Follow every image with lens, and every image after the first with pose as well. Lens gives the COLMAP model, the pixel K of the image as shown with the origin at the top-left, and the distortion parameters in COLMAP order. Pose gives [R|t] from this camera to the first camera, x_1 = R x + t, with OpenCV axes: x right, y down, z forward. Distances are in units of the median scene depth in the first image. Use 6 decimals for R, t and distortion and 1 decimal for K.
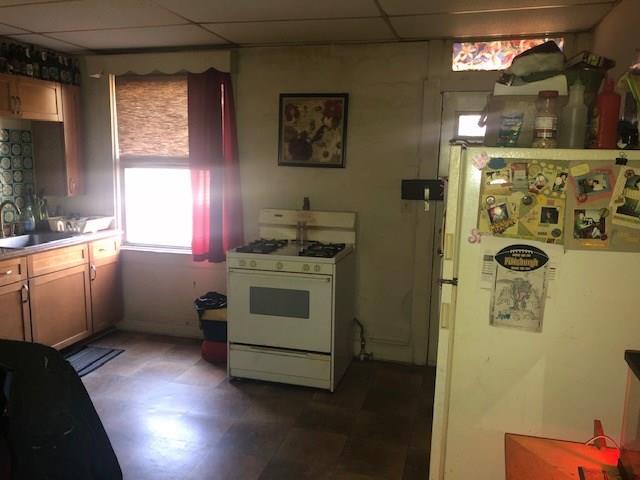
lens RADIAL K [[521.5, 0, 319.1], [0, 521.5, 241.6], [0, 0, 1]] dist [-0.010503, 0.005912]
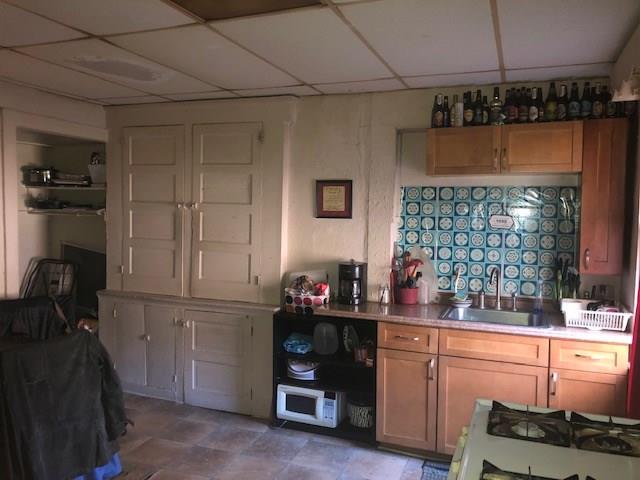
lens RADIAL K [[521.5, 0, 320.5], [0, 521.5, 237.4], [0, 0, 1]] dist [-0.010503, 0.005912]
pose [[-0.135070, 0.017683, -0.990678, 0.317681], [-0.167512, 0.985041, 0.040421, -0.119062], [0.976574, 0.171410, -0.130087, 0.846828]]
